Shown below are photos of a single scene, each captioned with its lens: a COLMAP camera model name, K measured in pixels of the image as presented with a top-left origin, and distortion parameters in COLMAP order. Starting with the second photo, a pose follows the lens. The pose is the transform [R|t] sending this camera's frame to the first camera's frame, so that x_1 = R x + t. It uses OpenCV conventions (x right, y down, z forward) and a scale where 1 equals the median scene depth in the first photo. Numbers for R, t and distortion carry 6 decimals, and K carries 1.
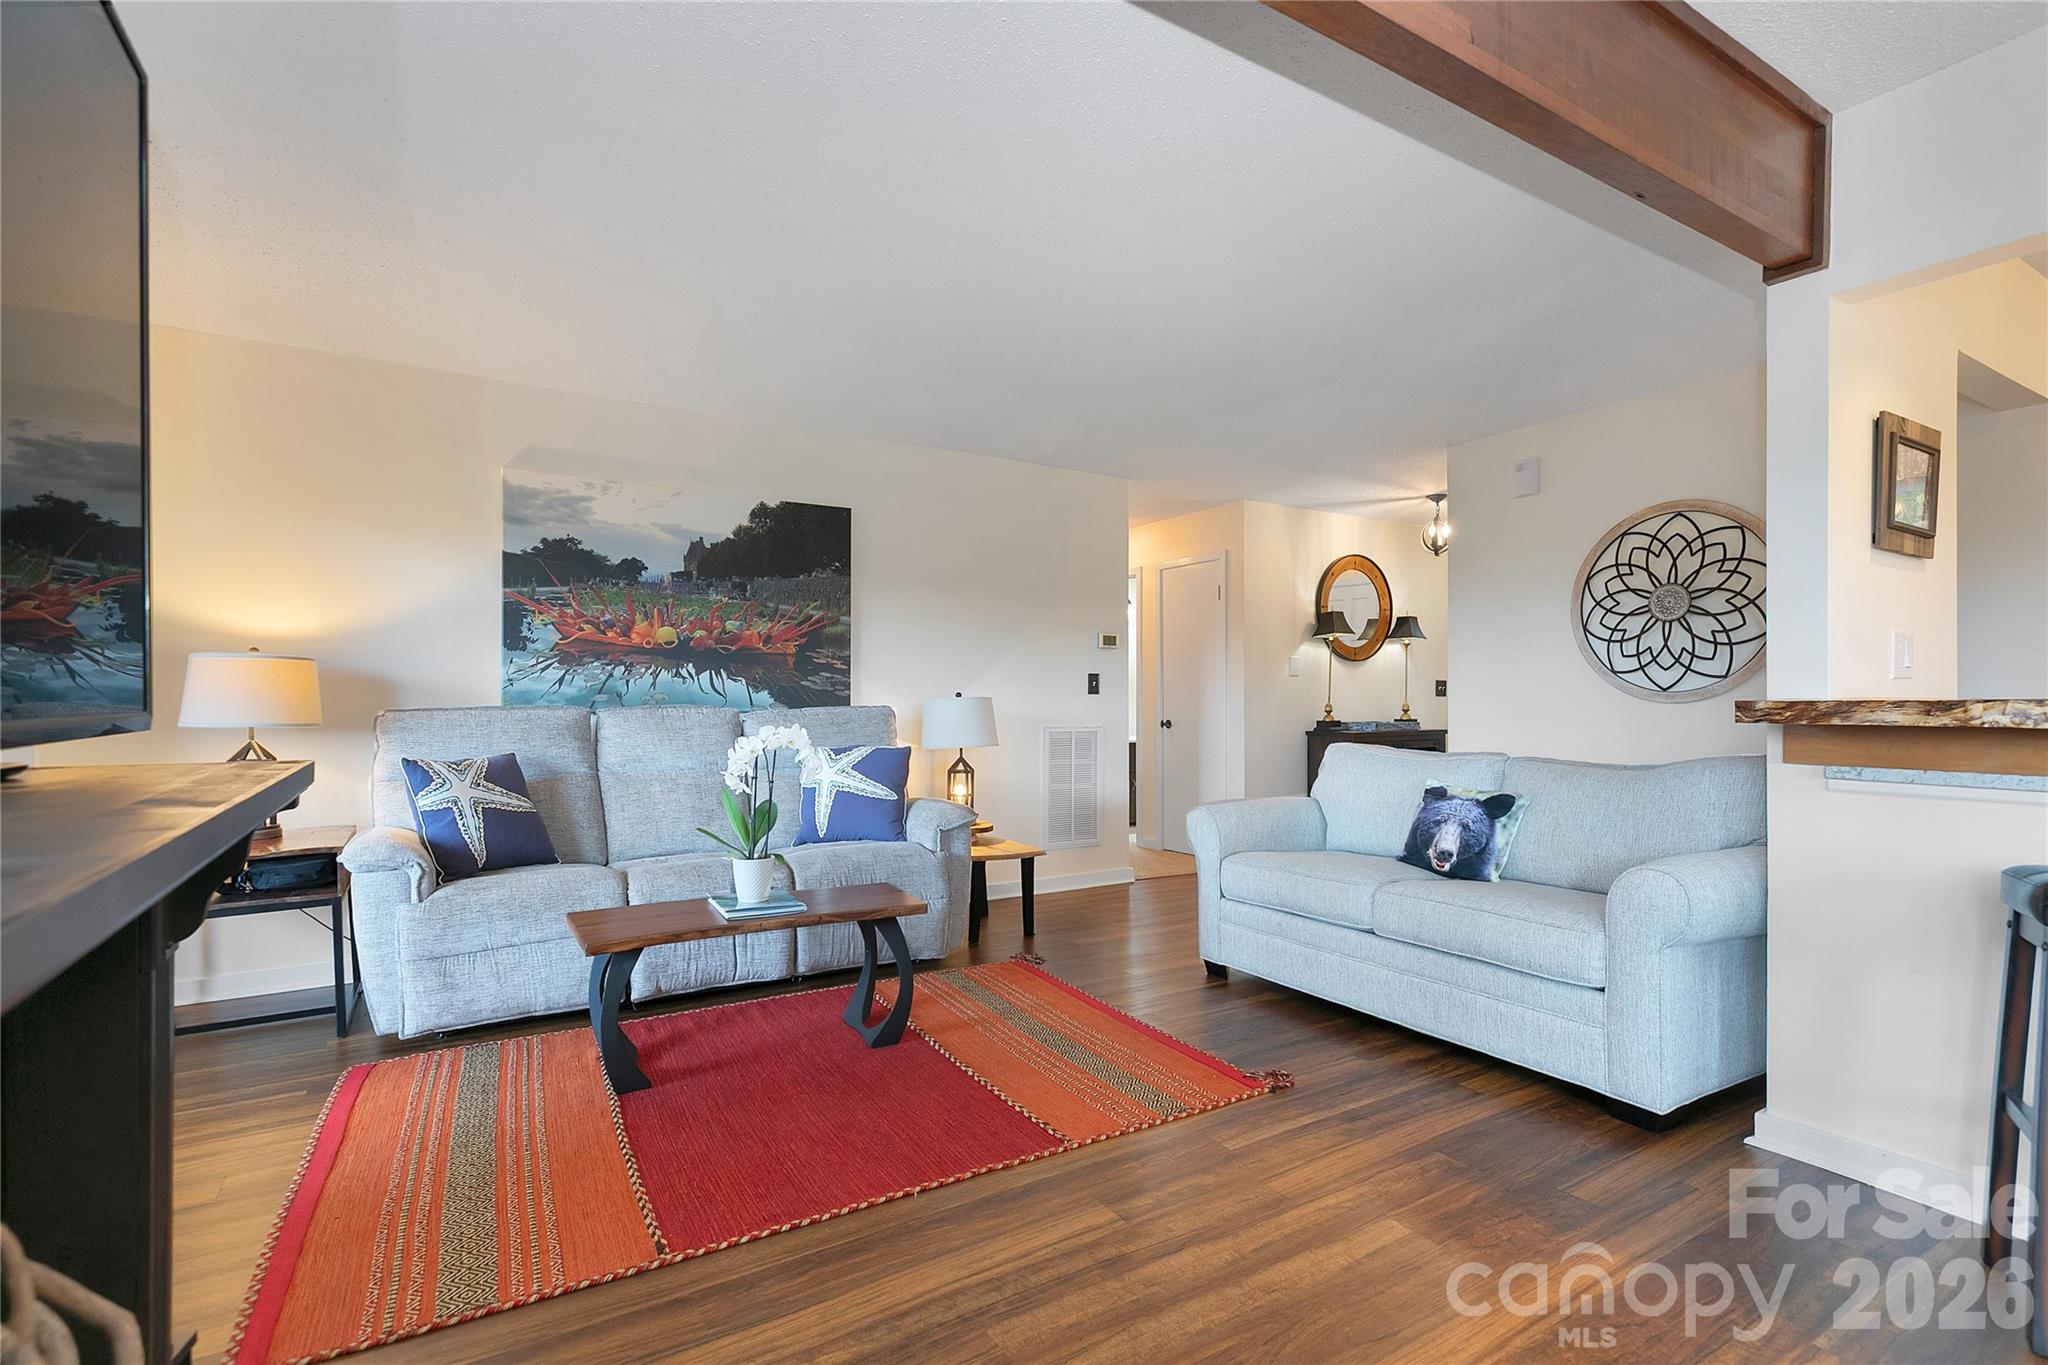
lens RADIAL K [[951.3, 0, 1022.7], [0, 951.3, 699.9], [0, 0, 1]] dist [0.009814, -0.000491]
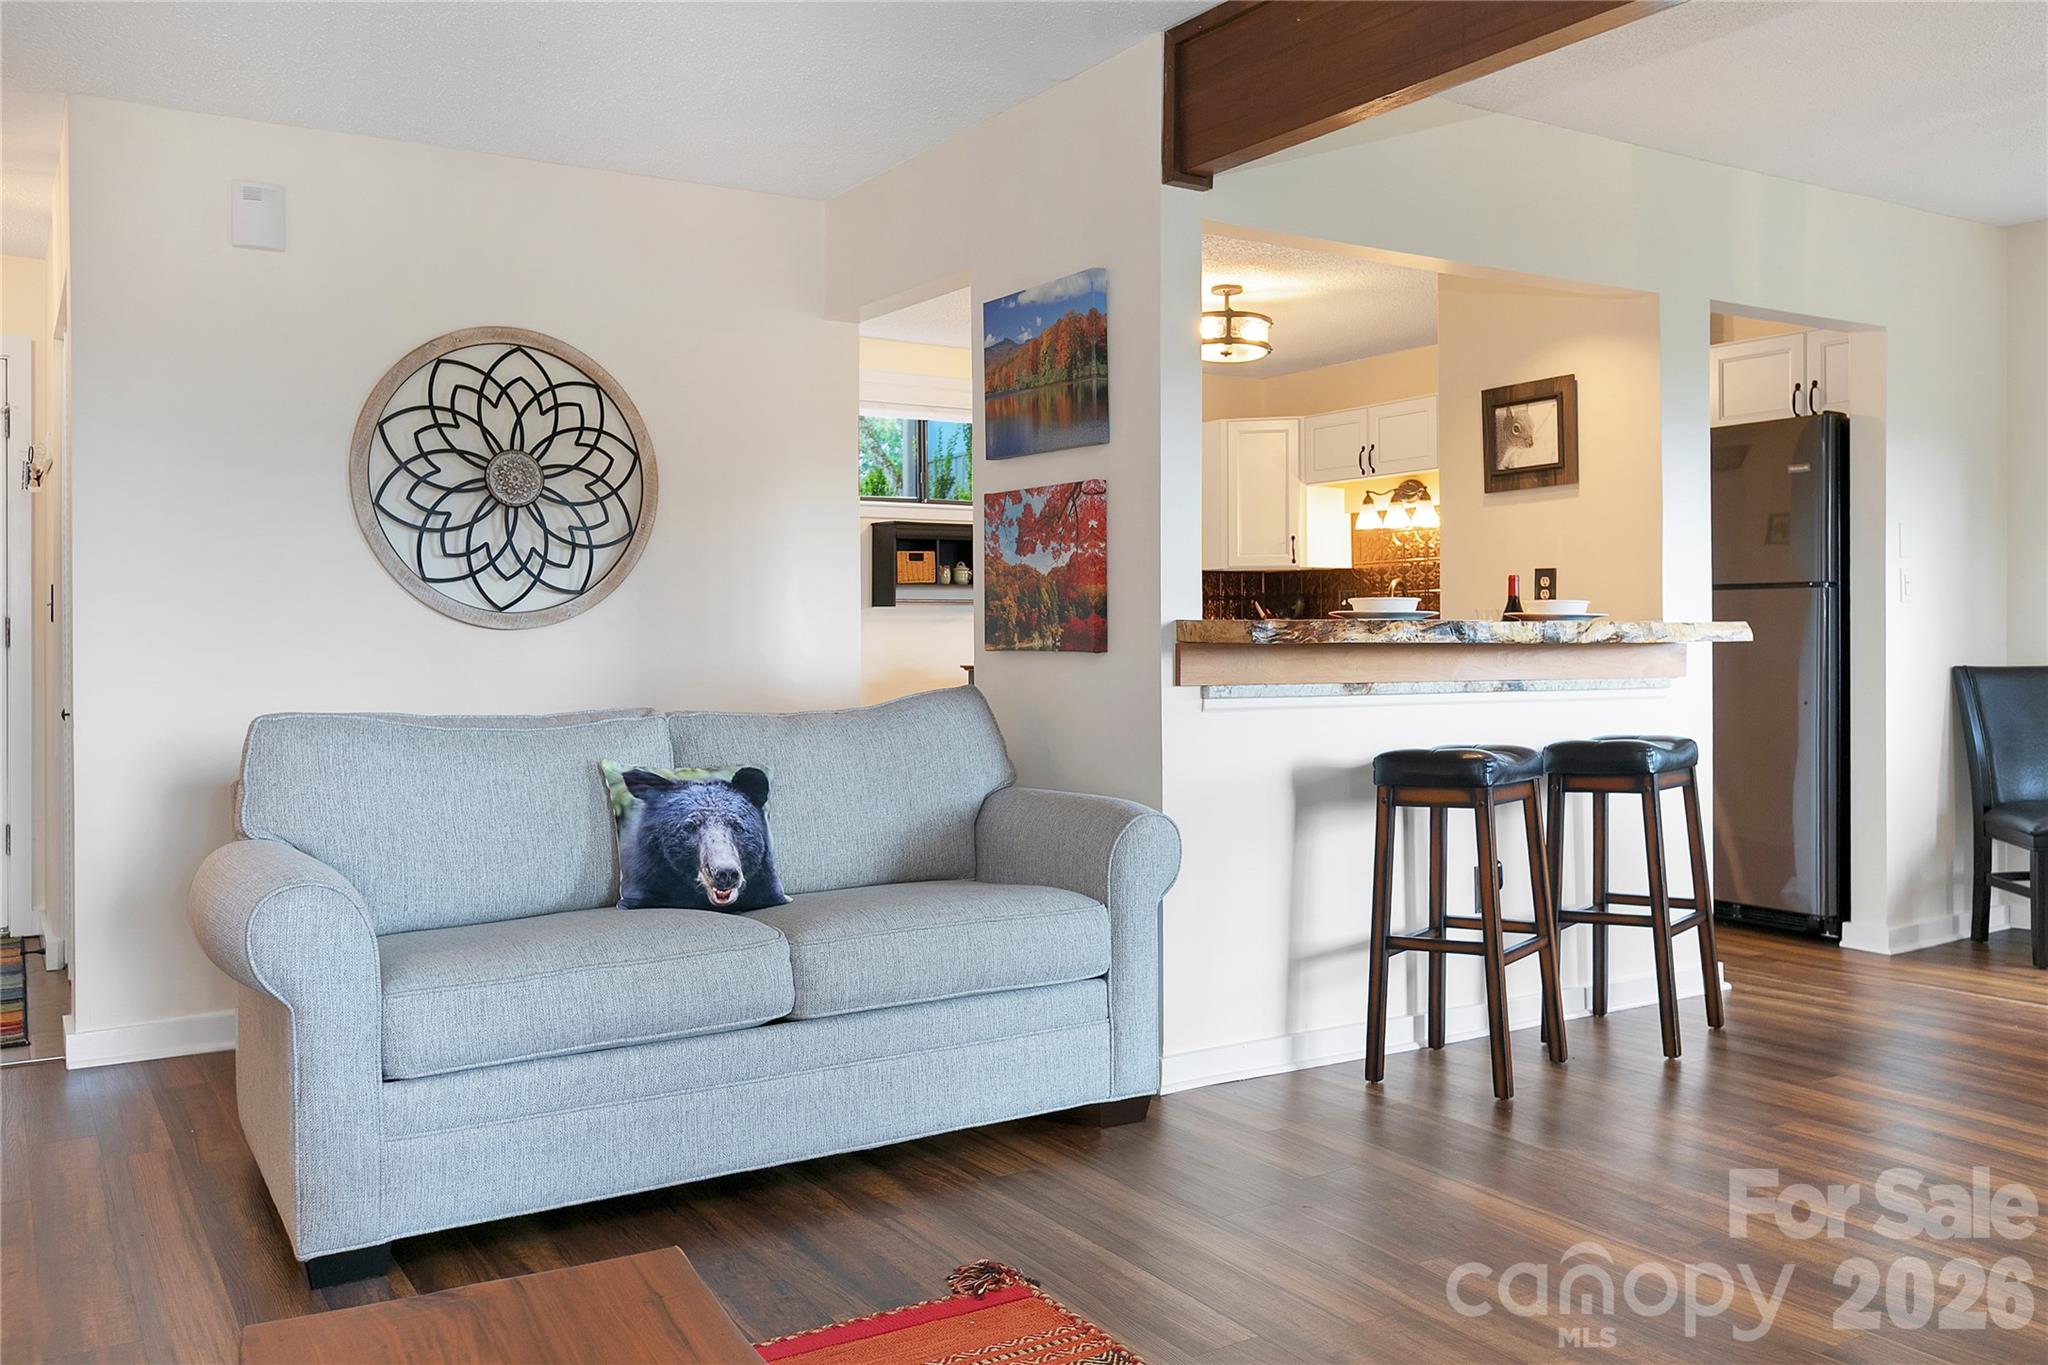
lens RADIAL K [[1632.8, 0, 1045.1], [0, 1632.8, 639.9], [0, 0, 1]] dist [0.012446, -0.017101]
pose [[-0.027653, -0.002870, 0.999613, -0.485134], [0.002343, 0.999993, 0.002936, 0.008201], [-0.999615, 0.002423, -0.027646, 0.673751]]
